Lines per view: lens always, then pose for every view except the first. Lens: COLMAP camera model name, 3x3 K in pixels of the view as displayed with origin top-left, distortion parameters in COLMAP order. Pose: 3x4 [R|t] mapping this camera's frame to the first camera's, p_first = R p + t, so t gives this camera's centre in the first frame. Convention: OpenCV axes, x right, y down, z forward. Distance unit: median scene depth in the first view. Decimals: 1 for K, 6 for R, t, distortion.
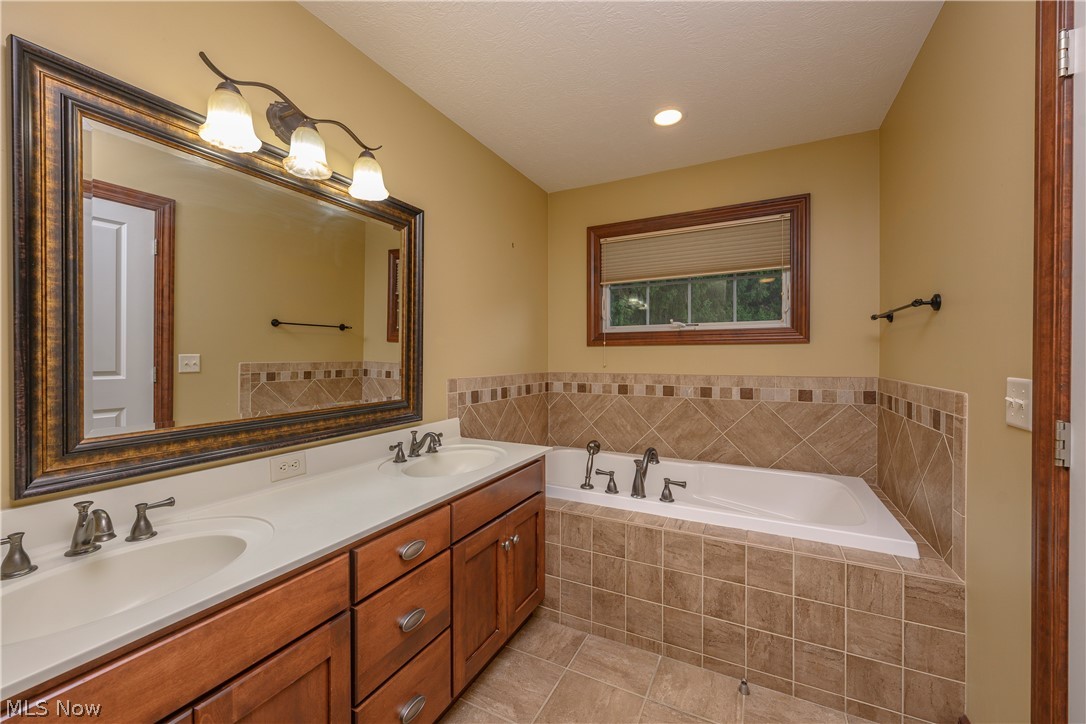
lens RADIAL K [[428.1, 0, 544.4], [0, 428.1, 356.4], [0, 0, 1]] dist [-0.003893, 0.000979]
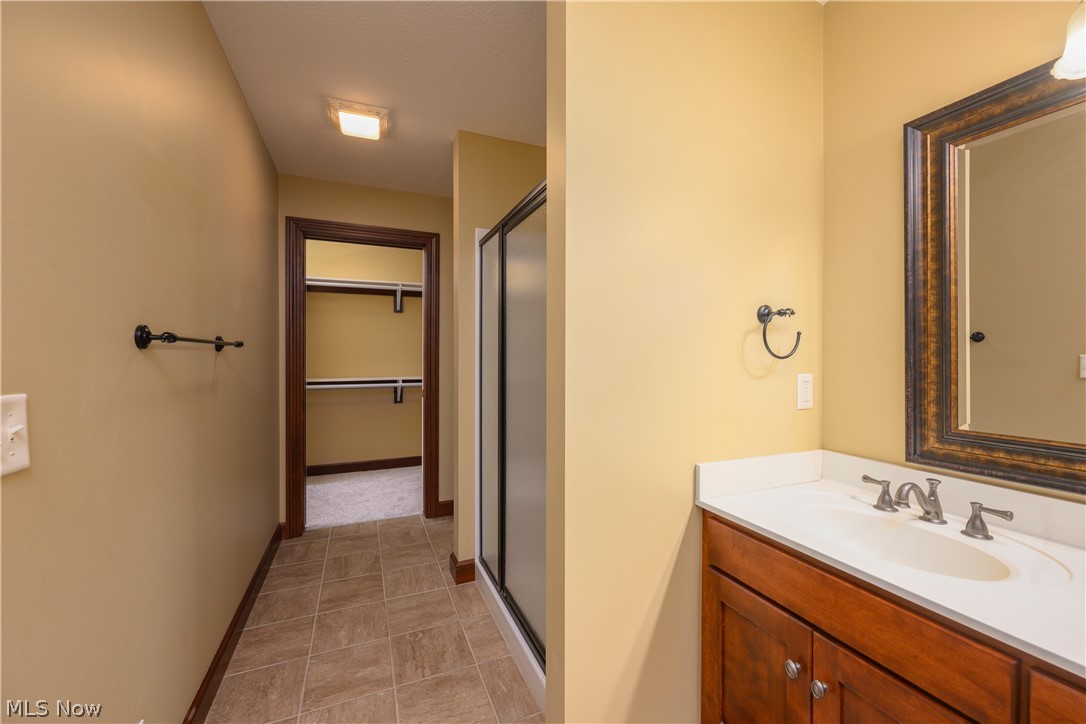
lens RADIAL K [[428.1, 0, 543.9], [0, 428.1, 358.5], [0, 0, 1]] dist [-0.003893, 0.000979]
pose [[-0.637753, 0.011365, -0.770157, 0.529684], [0.004376, 0.999928, 0.011132, -0.014332], [0.770229, 0.003730, -0.637757, 0.920025]]
